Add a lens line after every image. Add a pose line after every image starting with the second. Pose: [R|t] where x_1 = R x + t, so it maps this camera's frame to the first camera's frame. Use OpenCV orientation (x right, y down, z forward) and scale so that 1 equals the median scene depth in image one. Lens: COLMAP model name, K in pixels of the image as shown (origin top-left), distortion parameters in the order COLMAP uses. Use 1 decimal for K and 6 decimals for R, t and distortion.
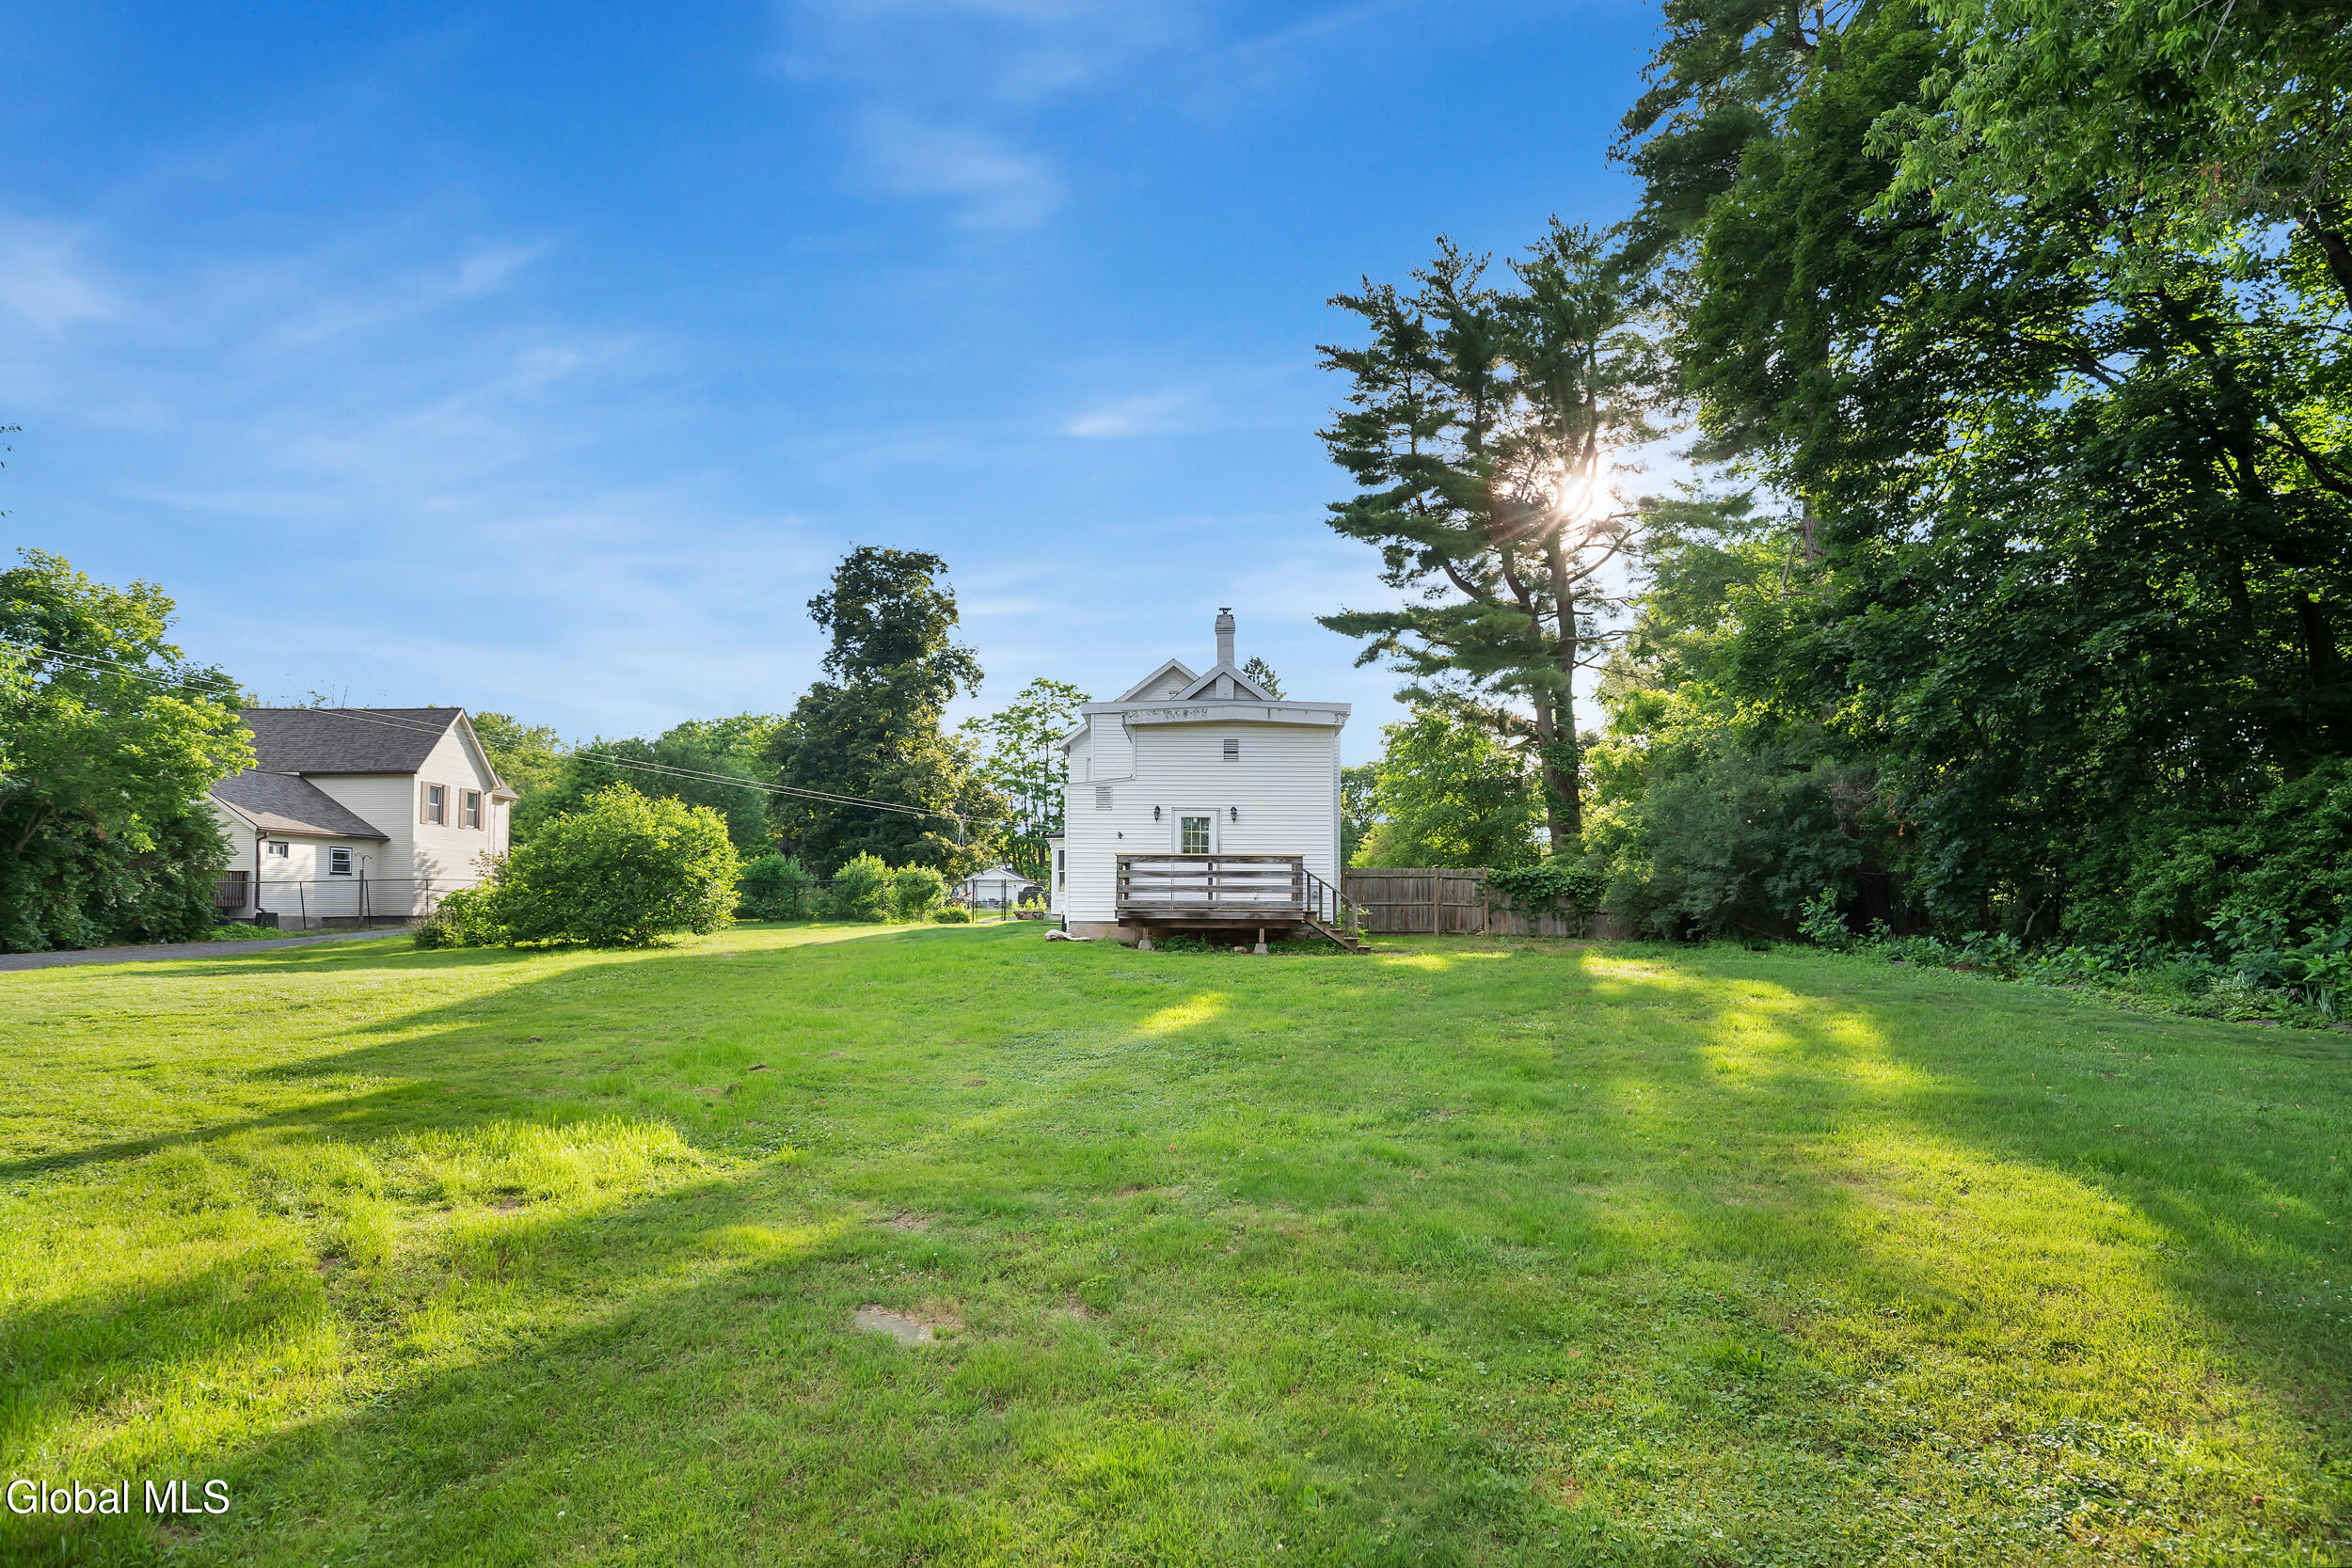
lens RADIAL K [[1182.3, 0, 1173.8], [0, 1182.3, 844.5], [0, 0, 1]] dist [-0.001098, 0.000229]
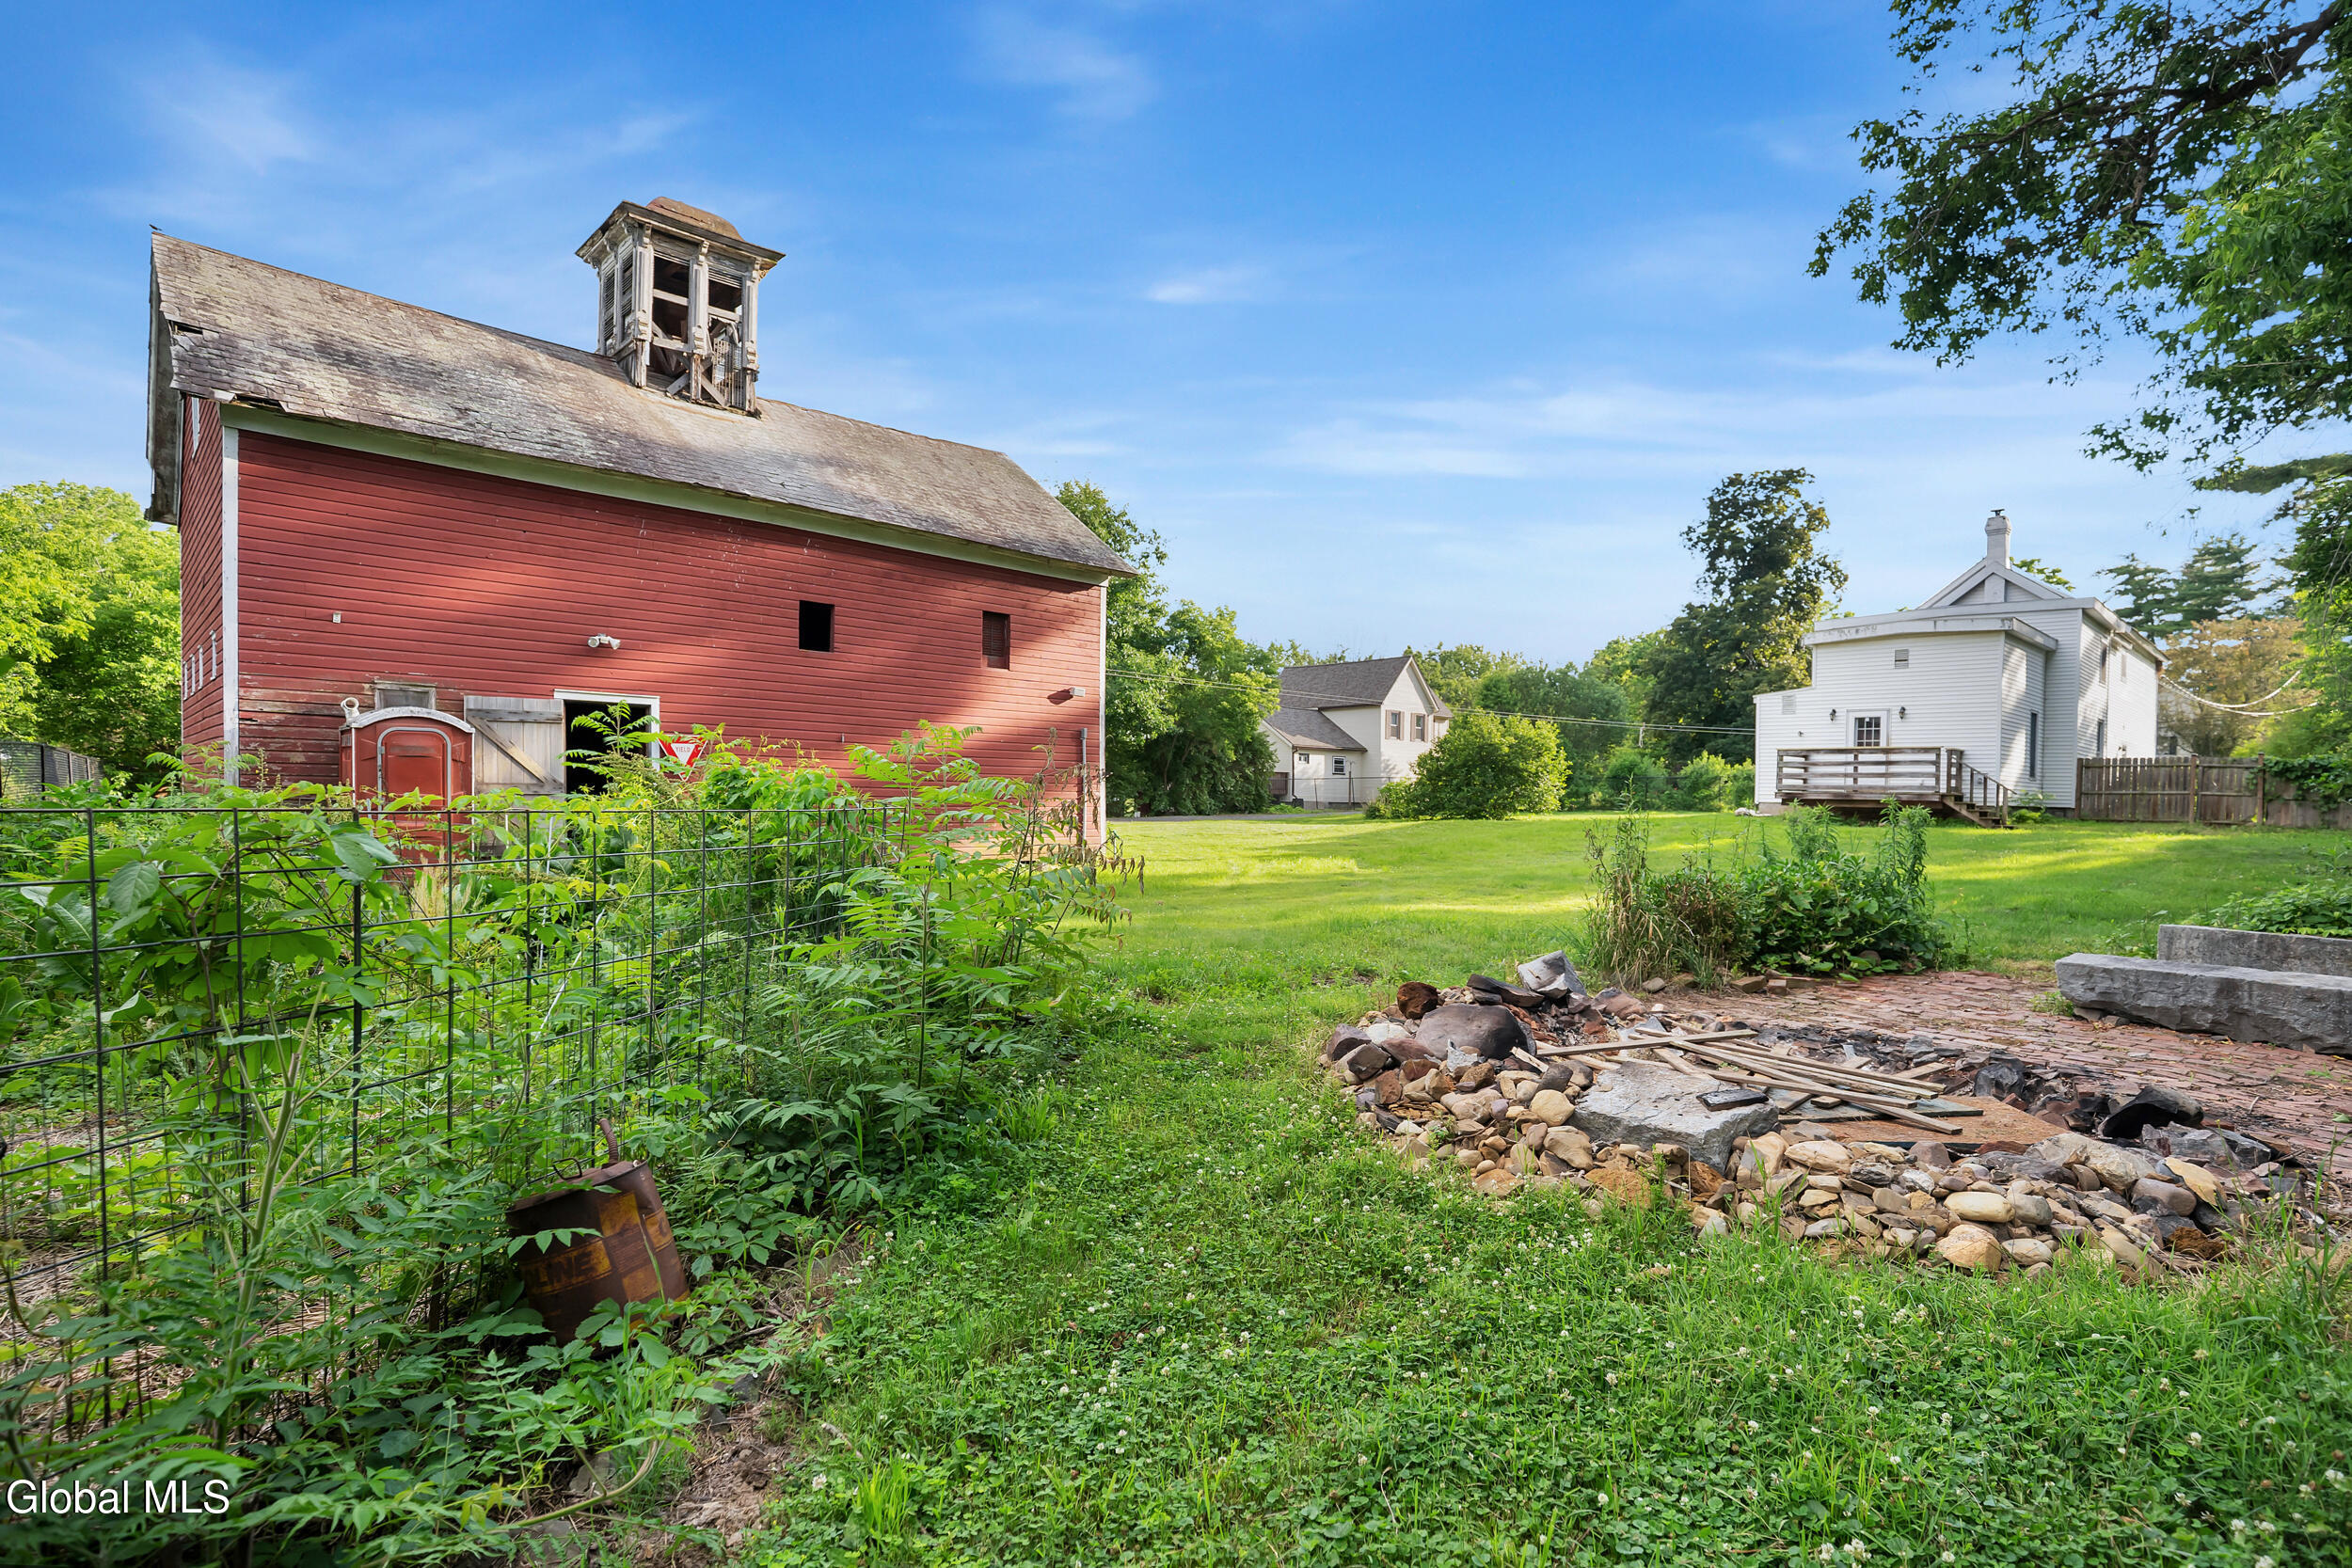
lens RADIAL K [[1123.3, 0, 1181.0], [0, 1123.3, 780.9], [0, 0, 1]] dist [-0.024982, 0.001317]
pose [[0.705239, -0.004133, -0.708957, 0.175507], [0.024636, 0.999522, 0.018679, 0.002034], [0.708541, -0.030639, 0.705004, -0.159606]]
